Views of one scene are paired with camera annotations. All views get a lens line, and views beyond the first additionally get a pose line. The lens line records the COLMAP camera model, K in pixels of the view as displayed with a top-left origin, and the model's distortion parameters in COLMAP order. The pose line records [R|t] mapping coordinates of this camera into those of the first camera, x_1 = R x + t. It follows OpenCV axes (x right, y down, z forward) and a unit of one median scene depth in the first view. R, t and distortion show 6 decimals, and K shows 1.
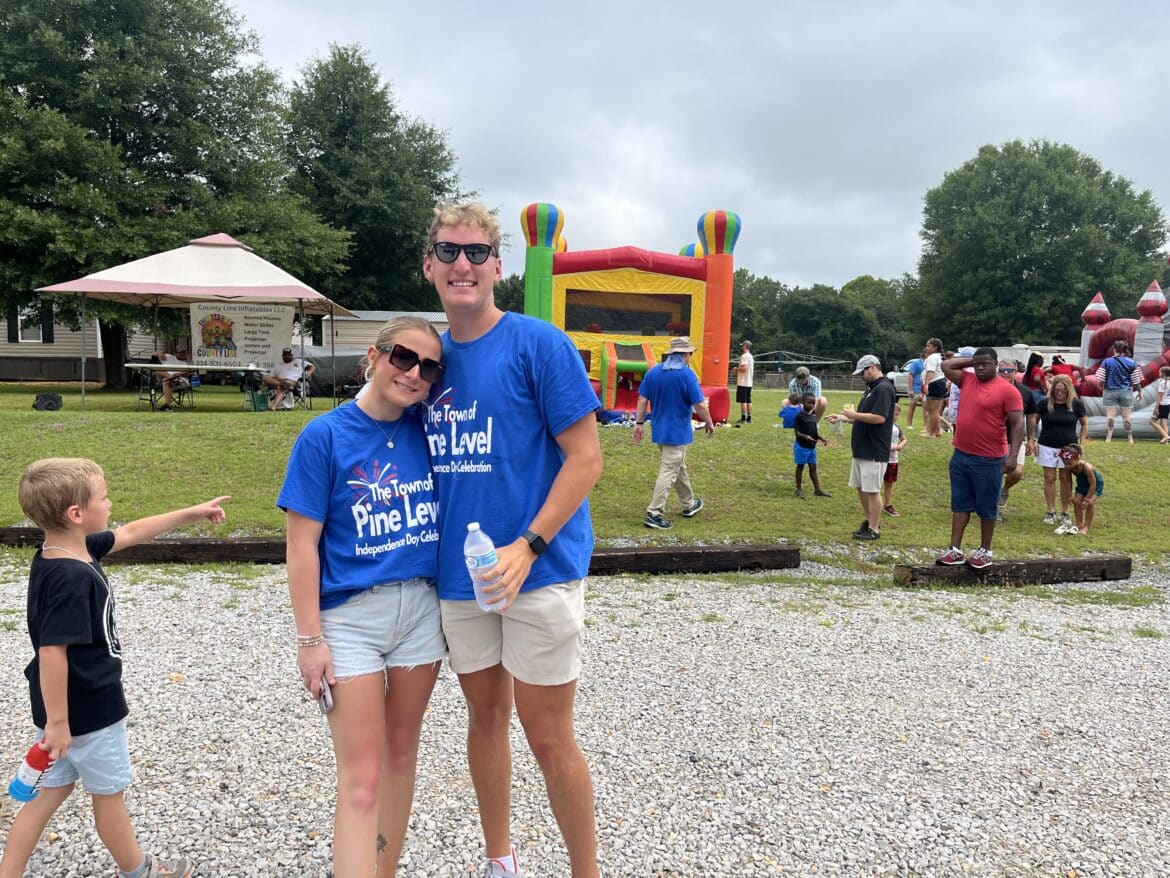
lens RADIAL K [[882.4, 0, 585.0], [0, 882.4, 439.0], [0, 0, 1]] dist [0.000920, -0.003908]
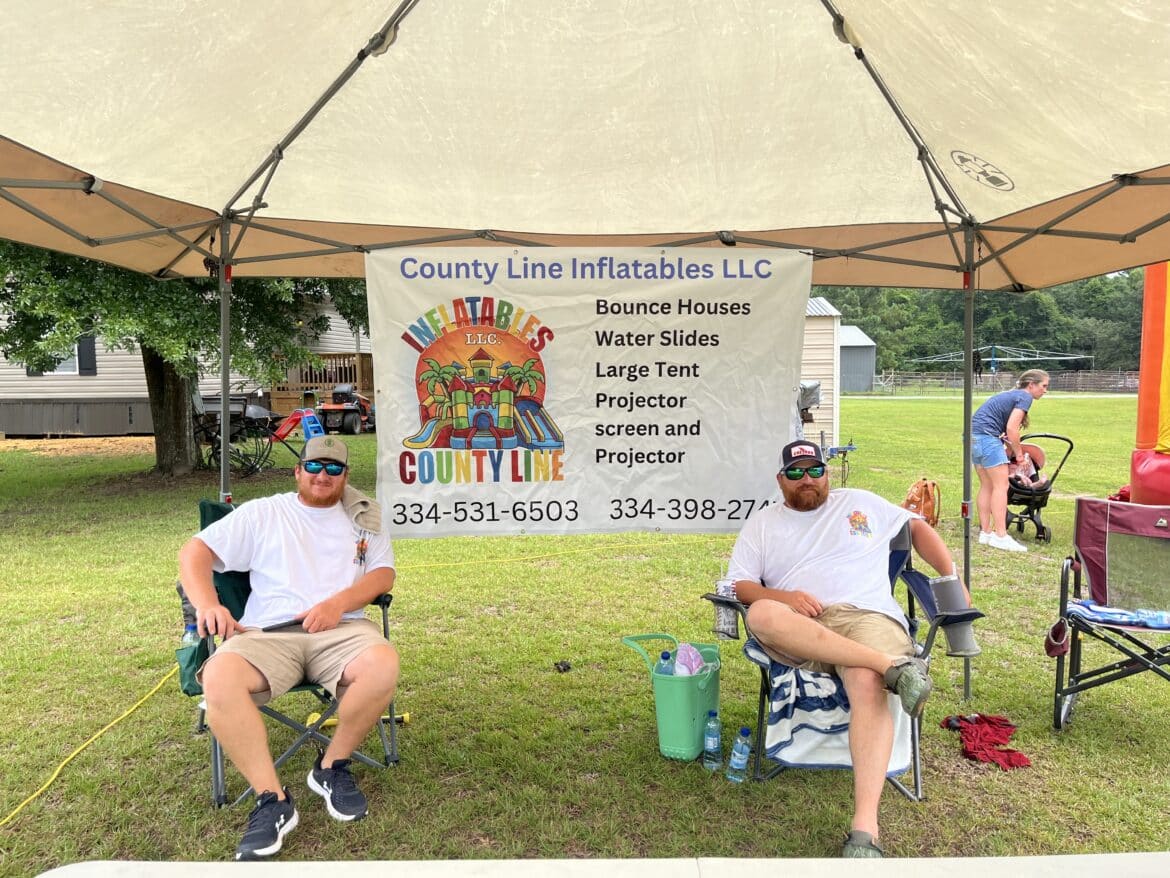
lens RADIAL K [[882.4, 0, 585.0], [0, 882.4, 439.0], [0, 0, 1]] dist [0.000920, -0.003908]
pose [[0.994643, -0.021069, -0.101196, -0.363730], [0.020987, 0.999778, -0.001874, -0.102733], [0.101213, -0.000260, 0.994865, 0.768176]]
